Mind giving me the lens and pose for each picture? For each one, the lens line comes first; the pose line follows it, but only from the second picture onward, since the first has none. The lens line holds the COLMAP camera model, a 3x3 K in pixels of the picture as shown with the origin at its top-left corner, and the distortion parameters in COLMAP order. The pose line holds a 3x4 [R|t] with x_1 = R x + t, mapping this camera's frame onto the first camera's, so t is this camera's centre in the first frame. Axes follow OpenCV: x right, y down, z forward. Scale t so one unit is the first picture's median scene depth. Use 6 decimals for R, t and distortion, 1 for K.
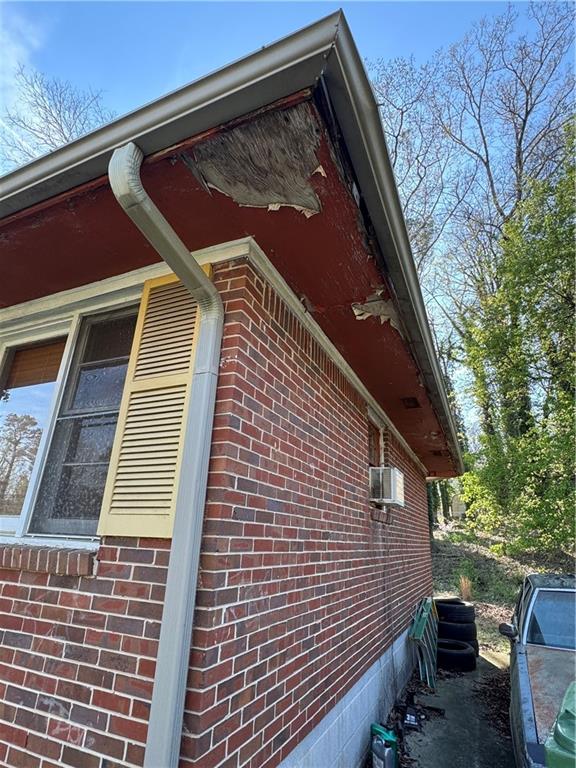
lens RADIAL K [[407.7, 0, 288.0], [0, 407.7, 384.0], [0, 0, 1]] dist [-0.000181, 0.000356]
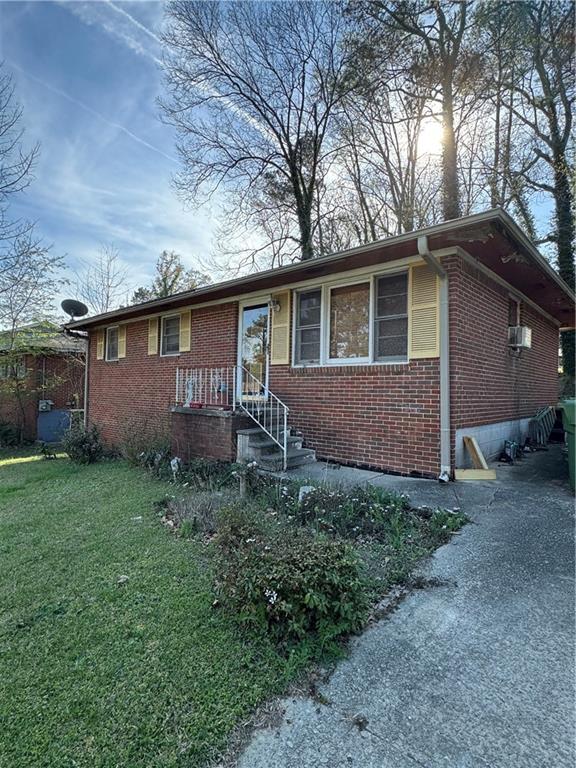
lens RADIAL K [[407.7, 0, 288.0], [0, 407.7, 384.0], [0, 0, 1]] dist [-0.000181, 0.000356]
pose [[0.949742, -0.032666, -0.311324, -0.347506], [0.133115, 0.942283, 0.307218, -0.485362], [0.283320, -0.333220, 0.899274, -1.953574]]
